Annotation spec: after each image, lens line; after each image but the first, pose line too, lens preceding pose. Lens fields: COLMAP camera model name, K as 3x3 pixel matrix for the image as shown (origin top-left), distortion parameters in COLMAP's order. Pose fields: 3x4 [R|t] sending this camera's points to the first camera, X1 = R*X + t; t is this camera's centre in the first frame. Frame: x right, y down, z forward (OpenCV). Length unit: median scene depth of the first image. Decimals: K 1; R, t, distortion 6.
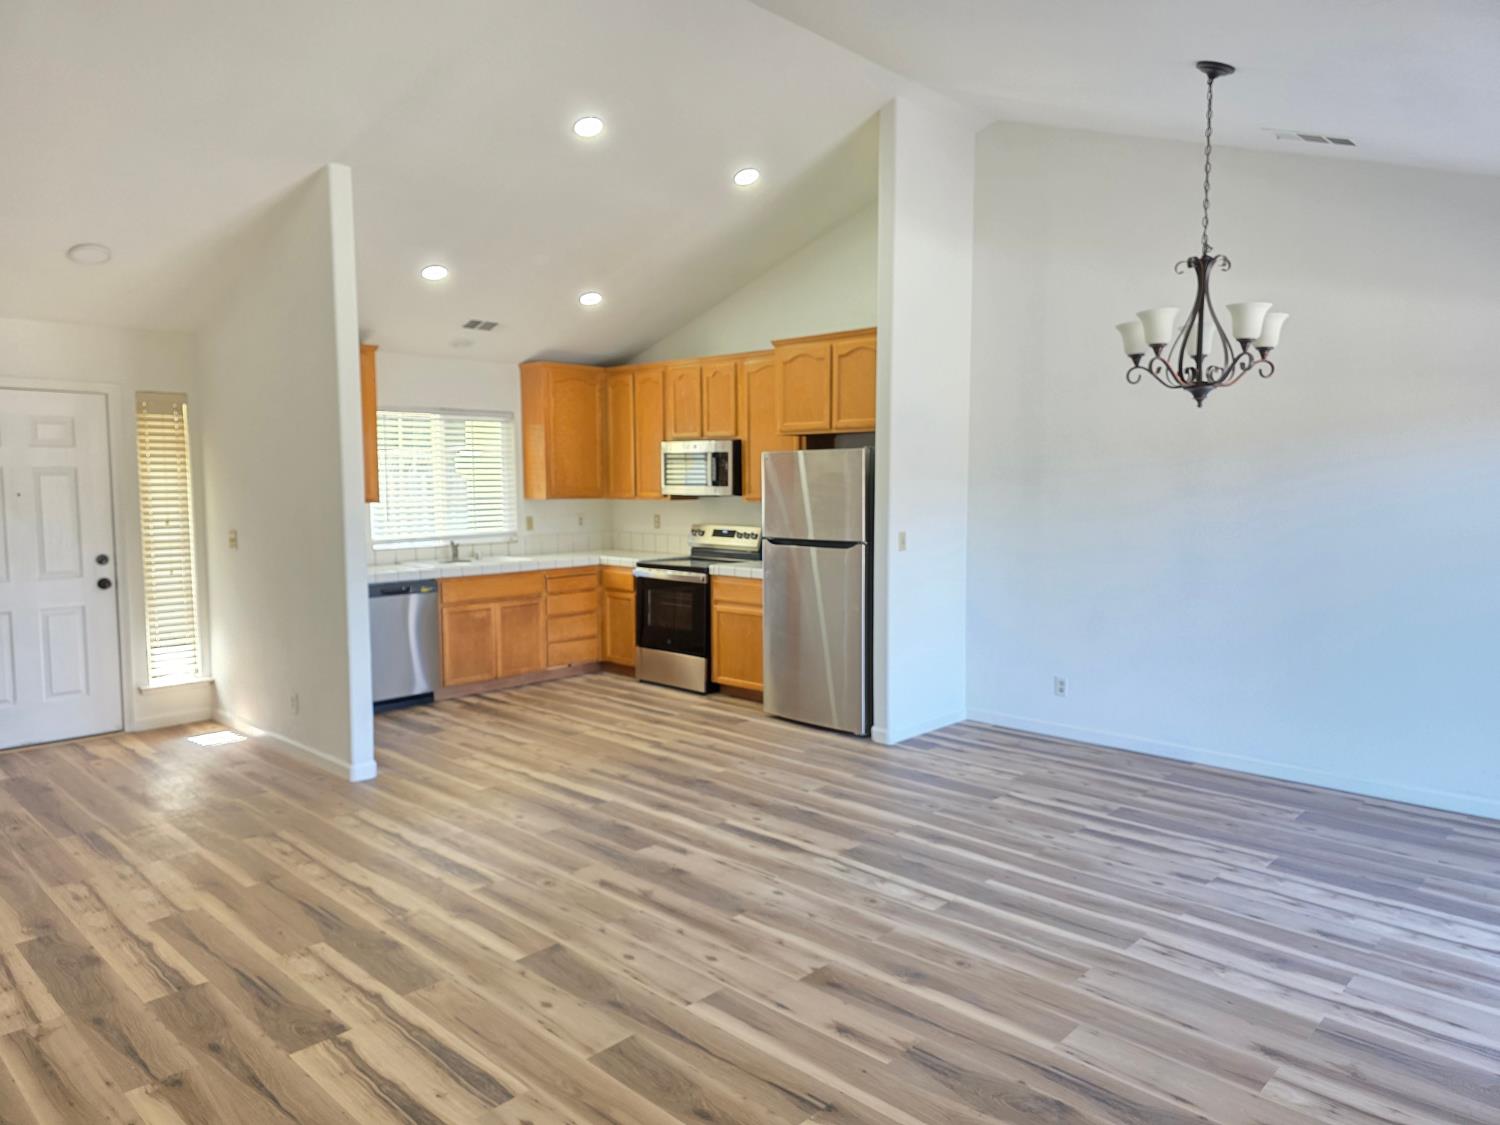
lens RADIAL K [[1008.4, 0, 753.9], [0, 1008.4, 570.5], [0, 0, 1]] dist [0.057613, -0.050606]
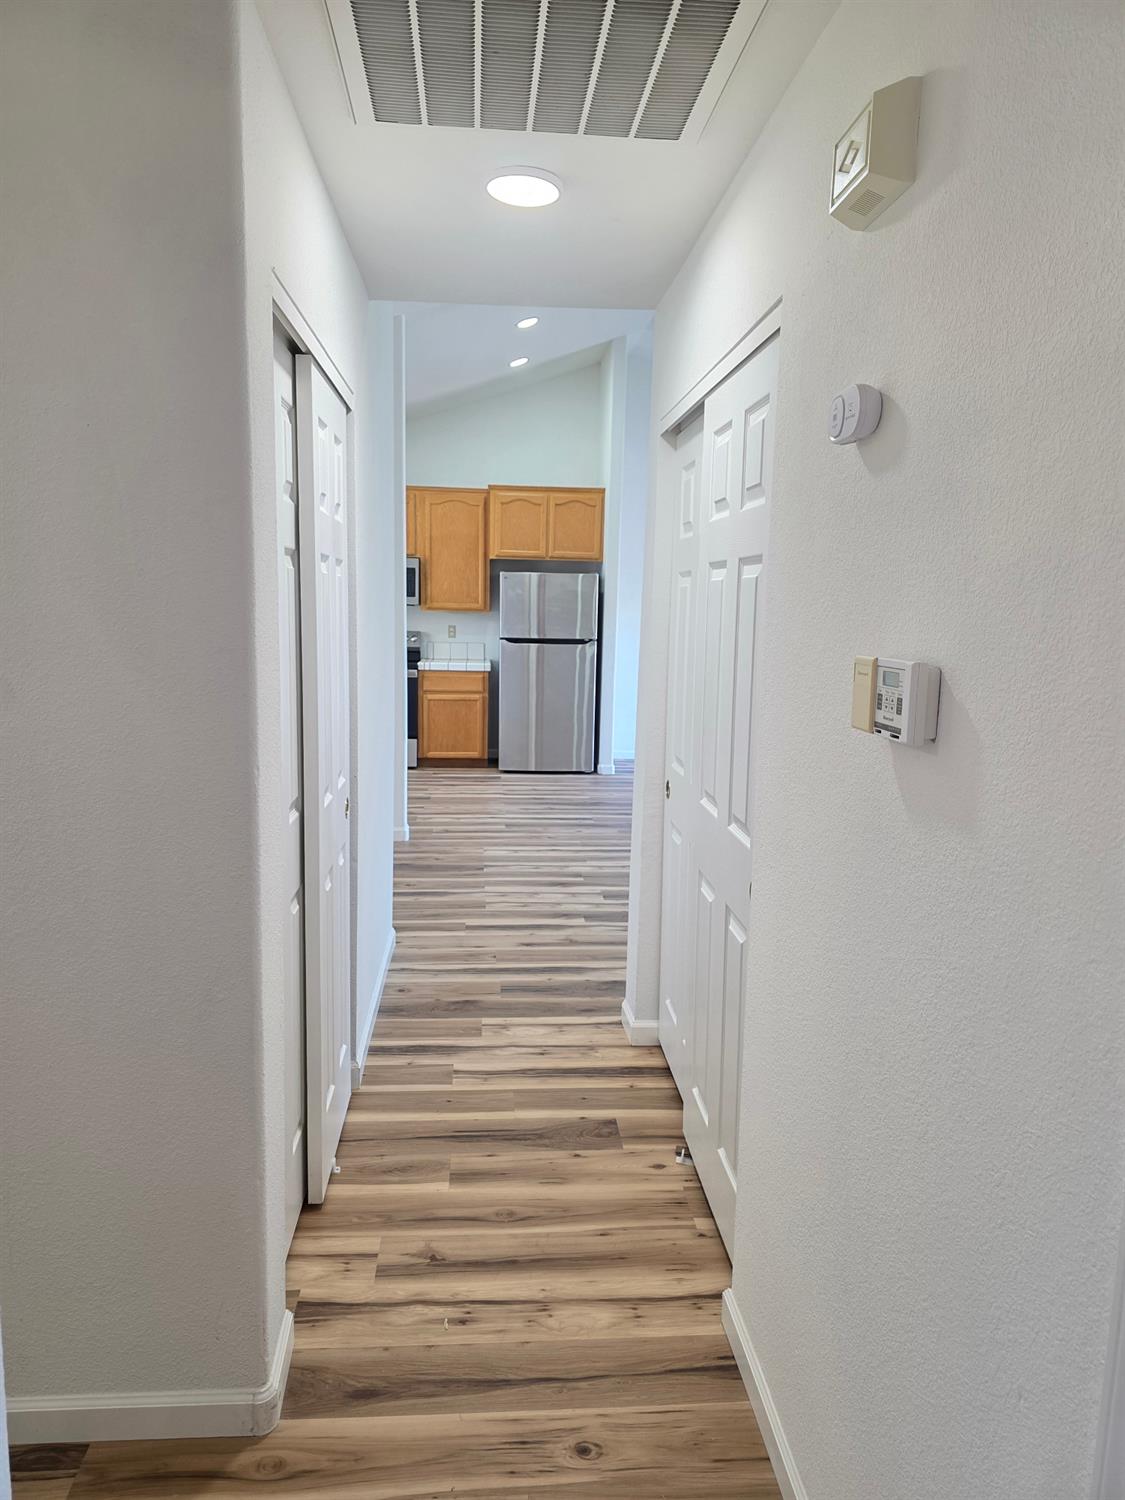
lens RADIAL K [[1008.4, 0, 571.8], [0, 1008.4, 770.0], [0, 0, 1]] dist [0.057613, -0.050606]
pose [[0.659479, -0.108426, 0.743862, -1.090099], [0.043283, 0.993378, 0.106423, 0.003213], [-0.750476, -0.037987, 0.659805, 0.059072]]
